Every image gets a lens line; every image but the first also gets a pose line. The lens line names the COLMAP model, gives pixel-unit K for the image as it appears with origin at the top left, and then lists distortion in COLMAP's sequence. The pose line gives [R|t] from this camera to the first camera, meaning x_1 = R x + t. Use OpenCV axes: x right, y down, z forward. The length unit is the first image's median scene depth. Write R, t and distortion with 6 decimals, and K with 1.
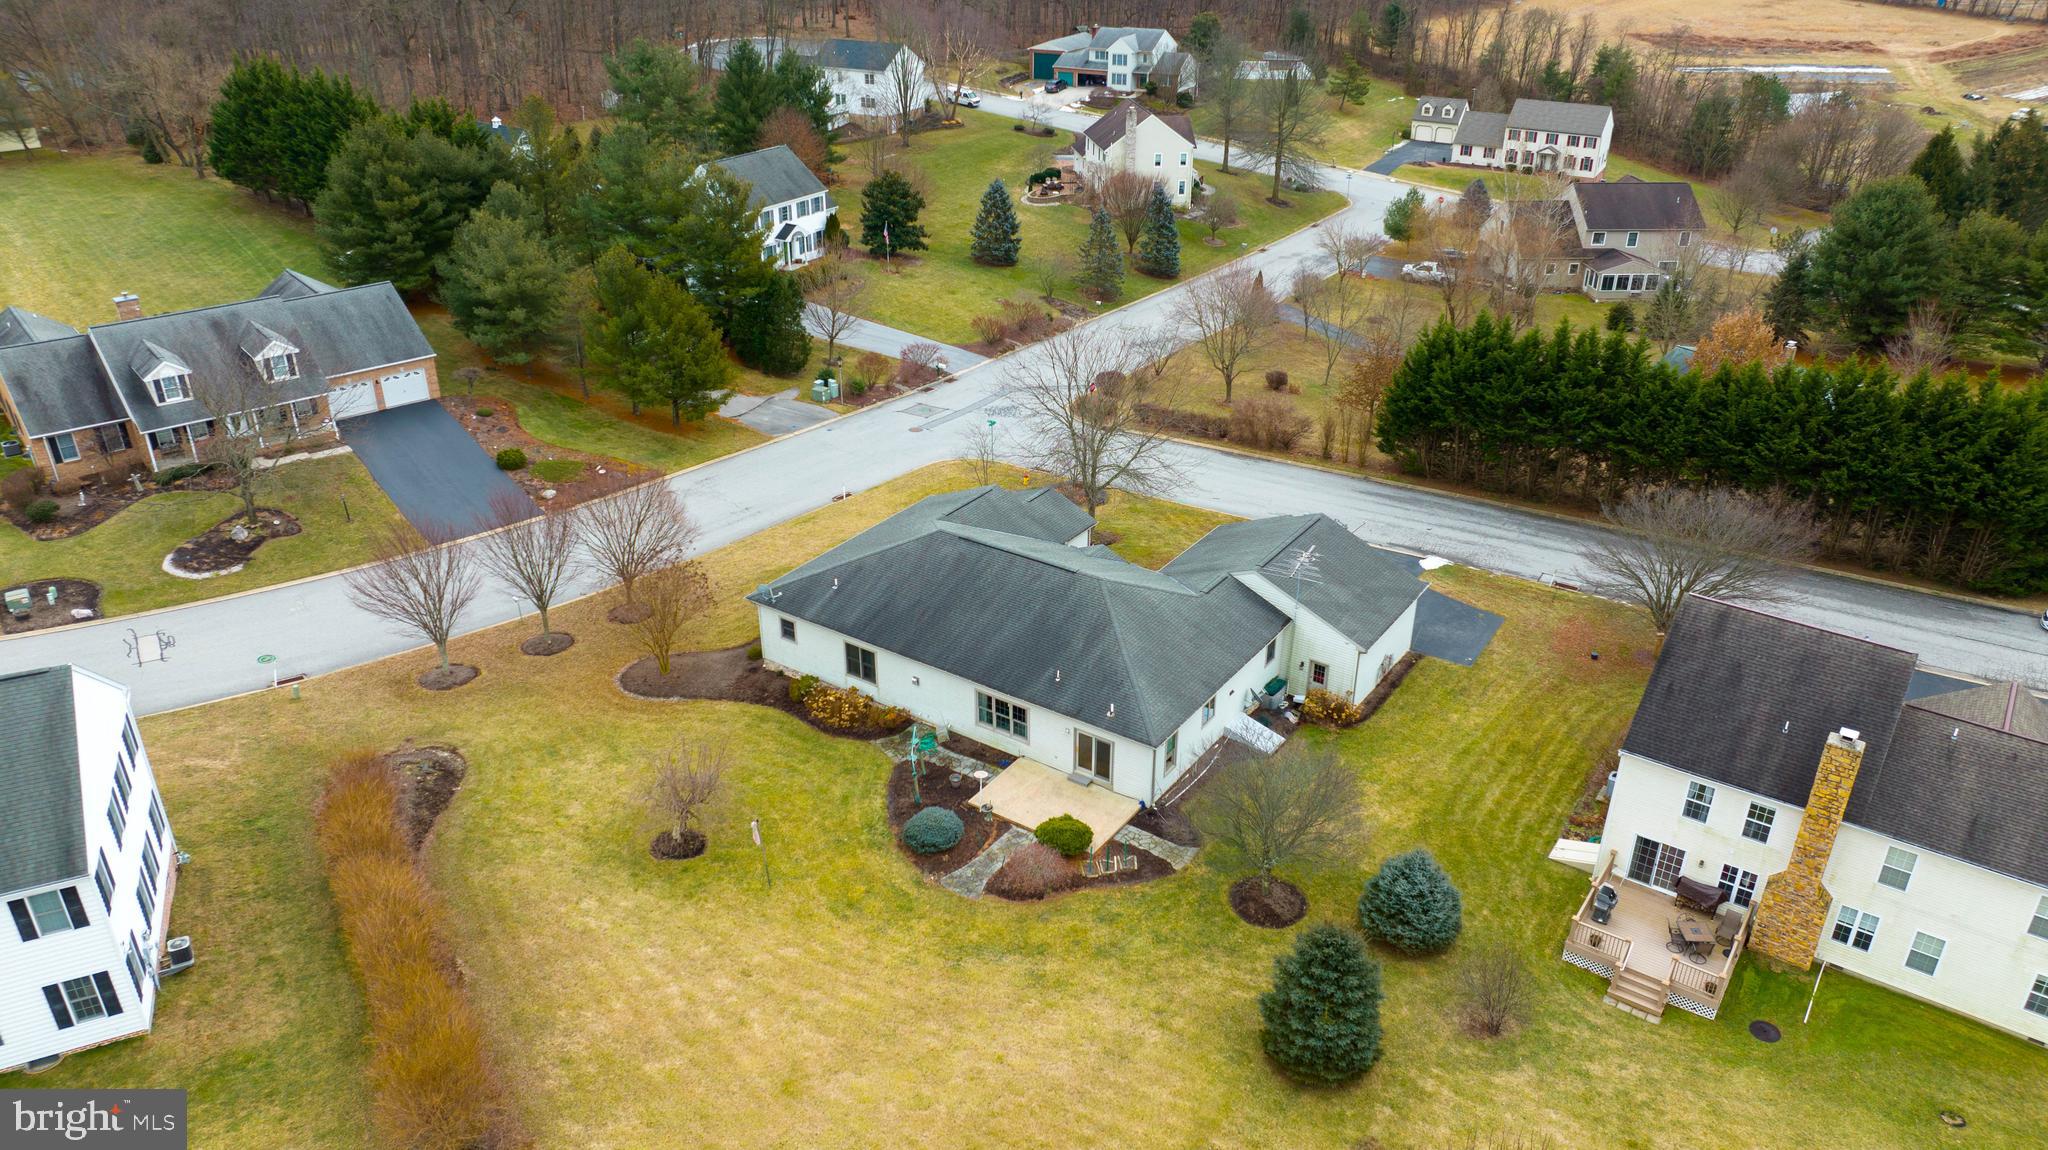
lens RADIAL K [[1438.4, 0, 1028.6], [0, 1438.4, 570.0], [0, 0, 1]] dist [-0.025845, 0.016948]
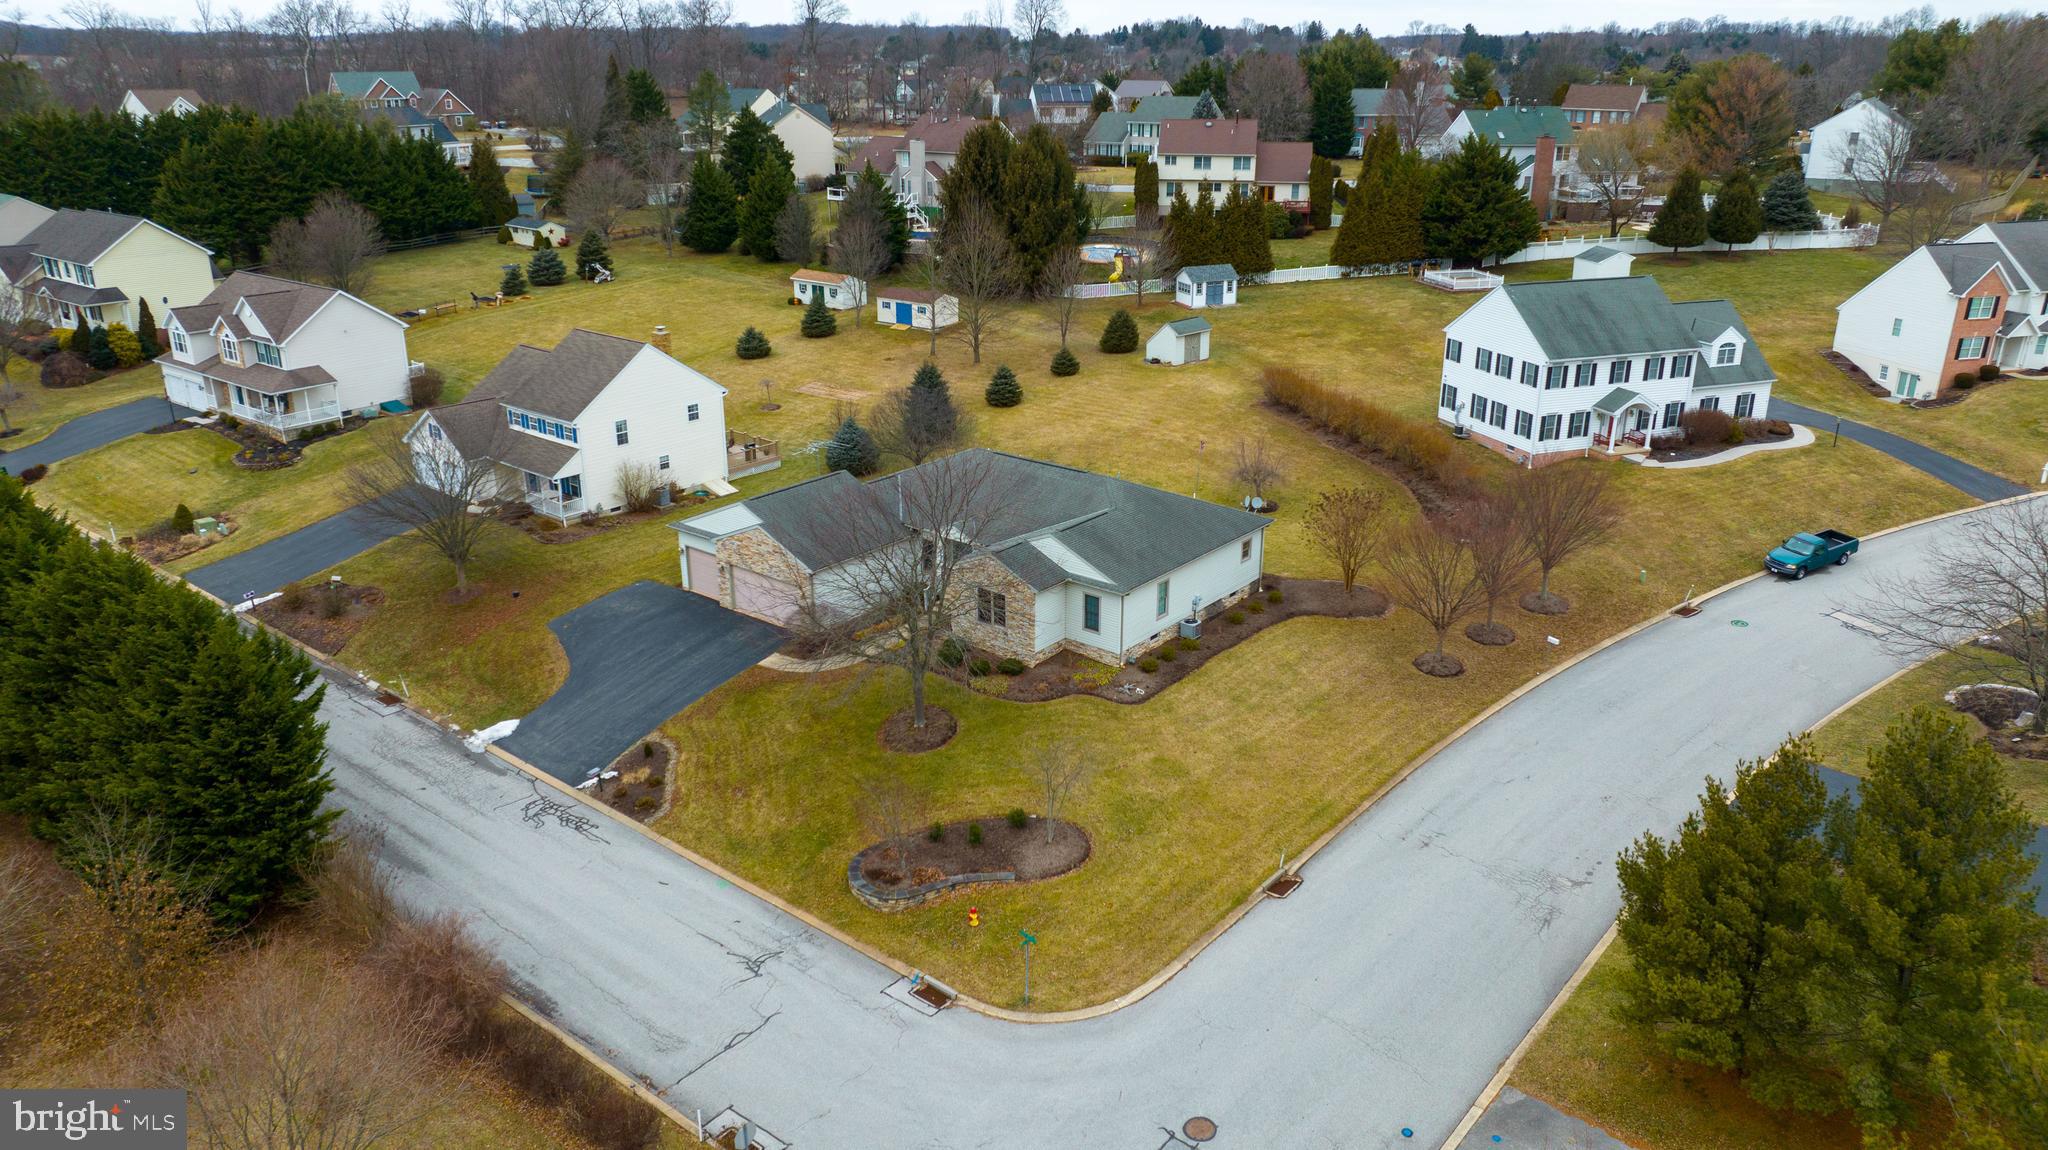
lens RADIAL K [[1438.4, 0, 1023.0], [0, 1438.4, 583.7], [0, 0, 1]] dist [-0.025845, 0.016948]
pose [[-0.996635, -0.034091, 0.074536, -0.082455], [0.032162, 0.673793, 0.738220, -0.795005], [-0.075388, 0.738134, -0.670429, 1.807084]]
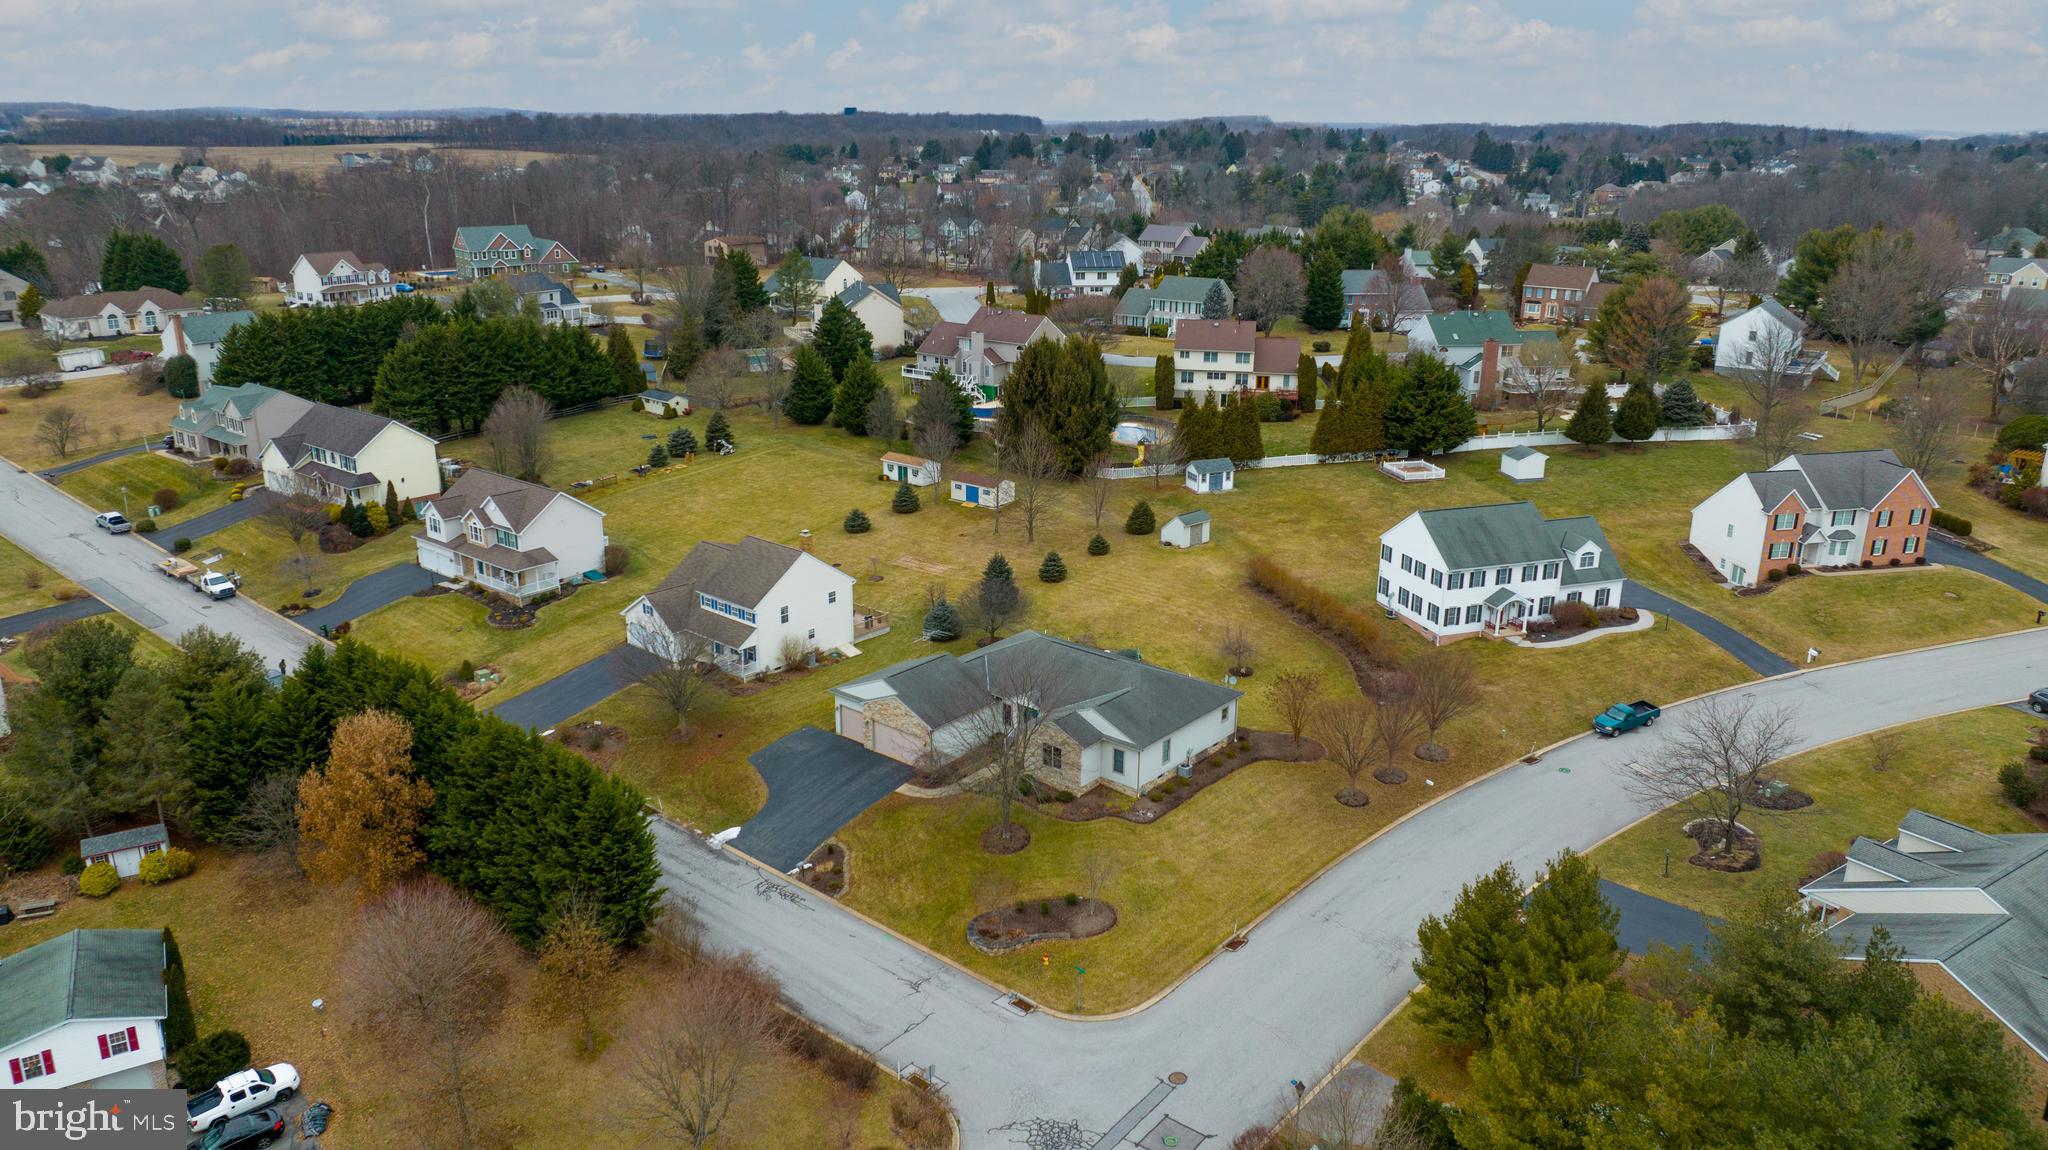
lens RADIAL K [[1438.4, 0, 1021.9], [0, 1438.4, 580.3], [0, 0, 1]] dist [-0.025845, 0.016948]
pose [[-0.994719, -0.042908, 0.093239, -0.087739], [0.035320, 0.709844, 0.703473, -1.249183], [-0.096370, 0.703051, -0.704580, 2.092047]]
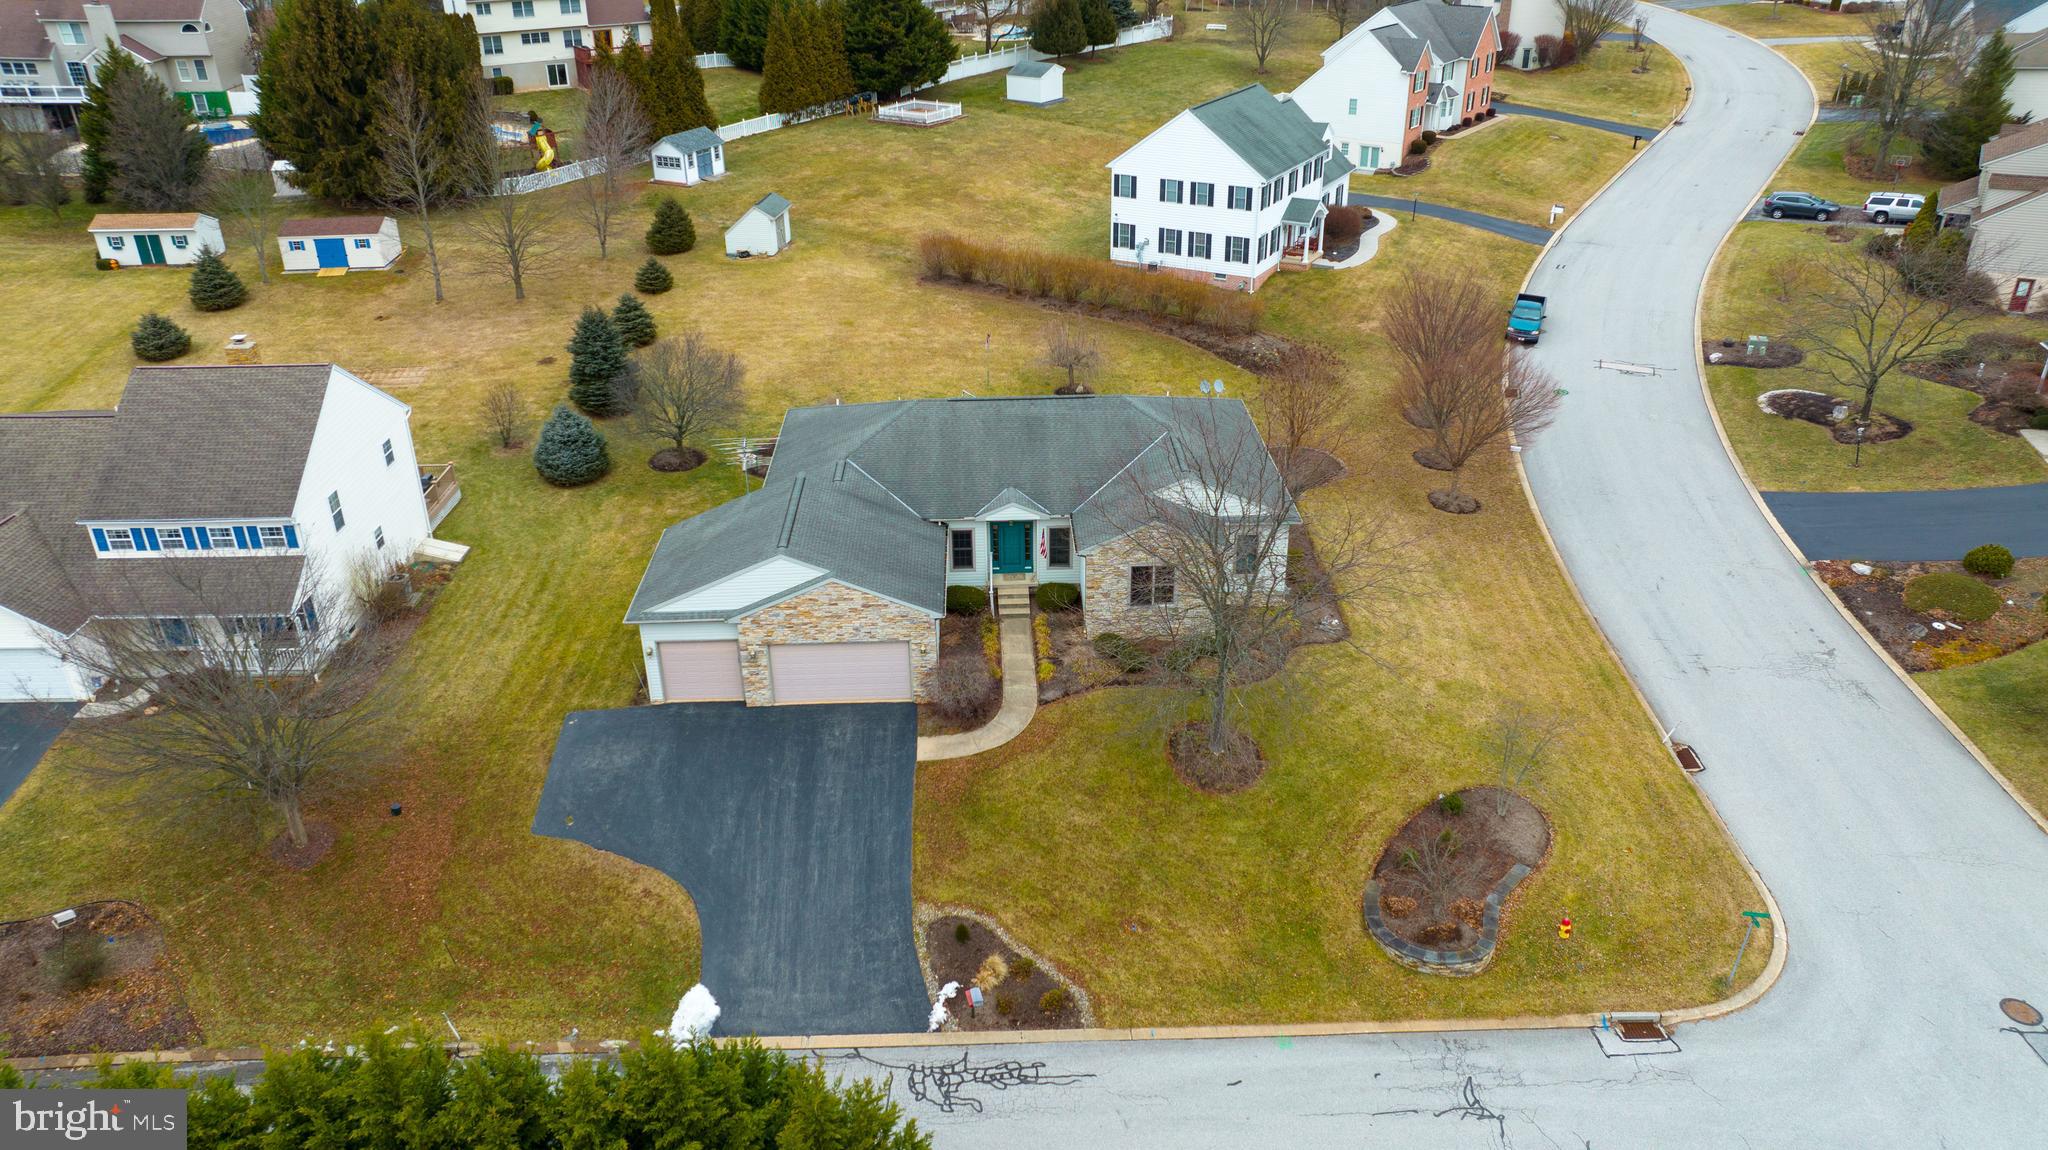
lens RADIAL K [[1438.4, 0, 1030.3], [0, 1438.4, 582.4], [0, 0, 1]] dist [-0.025845, 0.016948]
pose [[-0.805096, 0.274393, -0.525859, 0.508136], [-0.264166, 0.627908, 0.732084, -0.616755], [0.531071, 0.728313, -0.433041, 1.454283]]
